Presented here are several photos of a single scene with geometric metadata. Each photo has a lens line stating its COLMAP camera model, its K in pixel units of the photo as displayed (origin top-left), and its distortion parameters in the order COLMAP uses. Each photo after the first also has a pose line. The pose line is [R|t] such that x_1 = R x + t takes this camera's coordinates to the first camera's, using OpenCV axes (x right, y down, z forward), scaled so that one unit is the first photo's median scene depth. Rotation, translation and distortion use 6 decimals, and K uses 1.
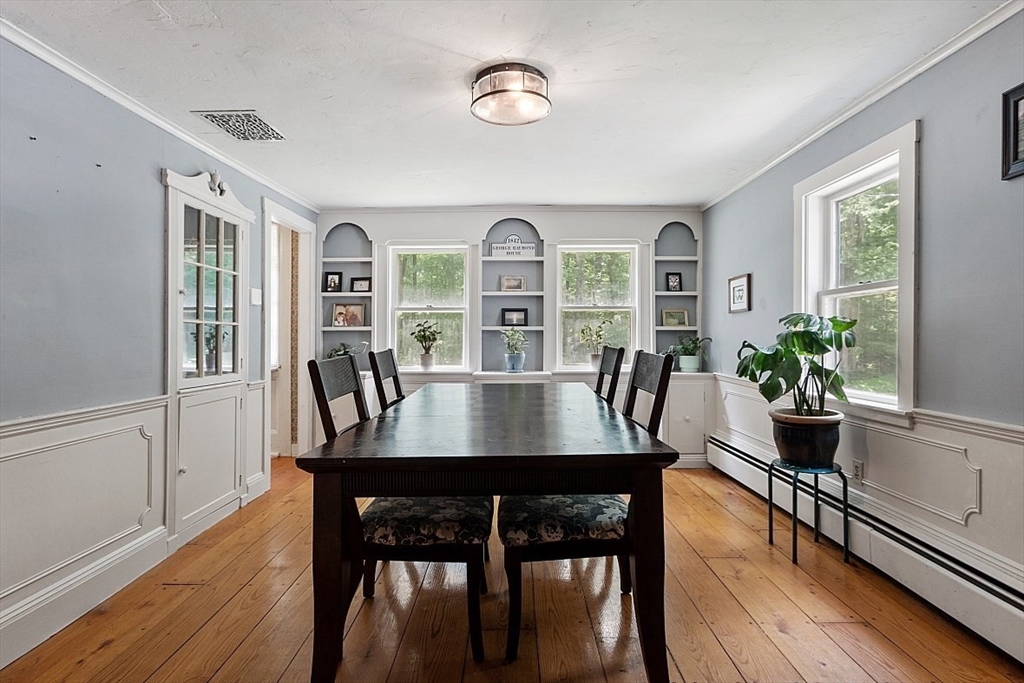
lens RADIAL K [[506.3, 0, 513.0], [0, 506.3, 336.6], [0, 0, 1]] dist [-0.000966, 0.000024]
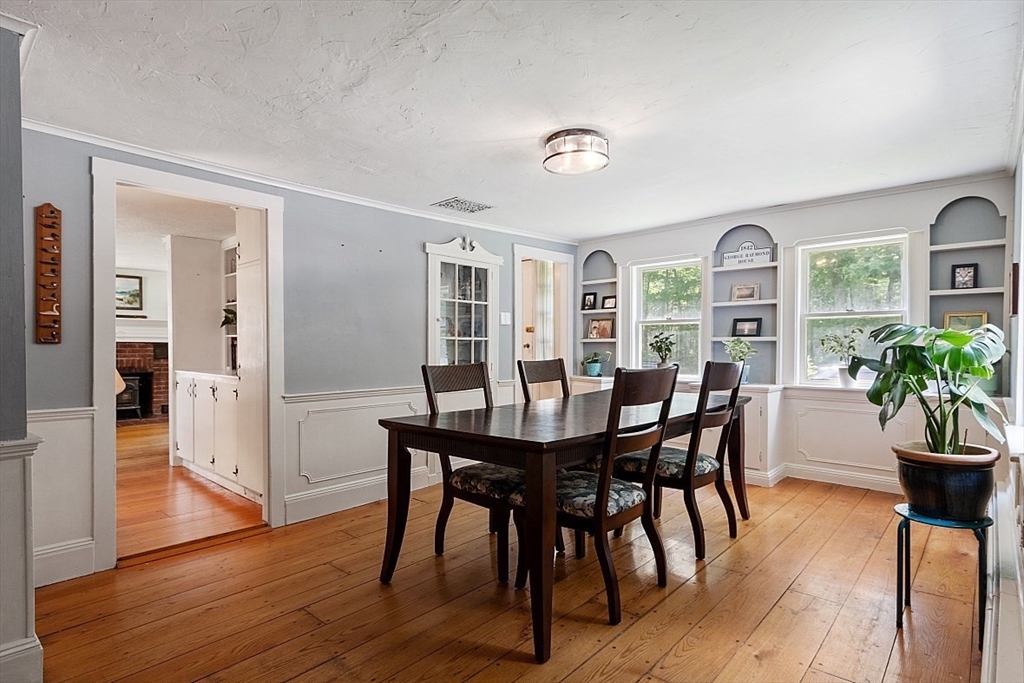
lens RADIAL K [[486.2, 0, 507.8], [0, 486.2, 353.3], [0, 0, 1]] dist [0.000649, 0.000295]
pose [[0.767423, 0.009831, -0.641066, 0.249377], [0.001274, 0.999857, 0.016859, -0.005186], [0.641140, -0.013755, 0.767301, -0.004486]]
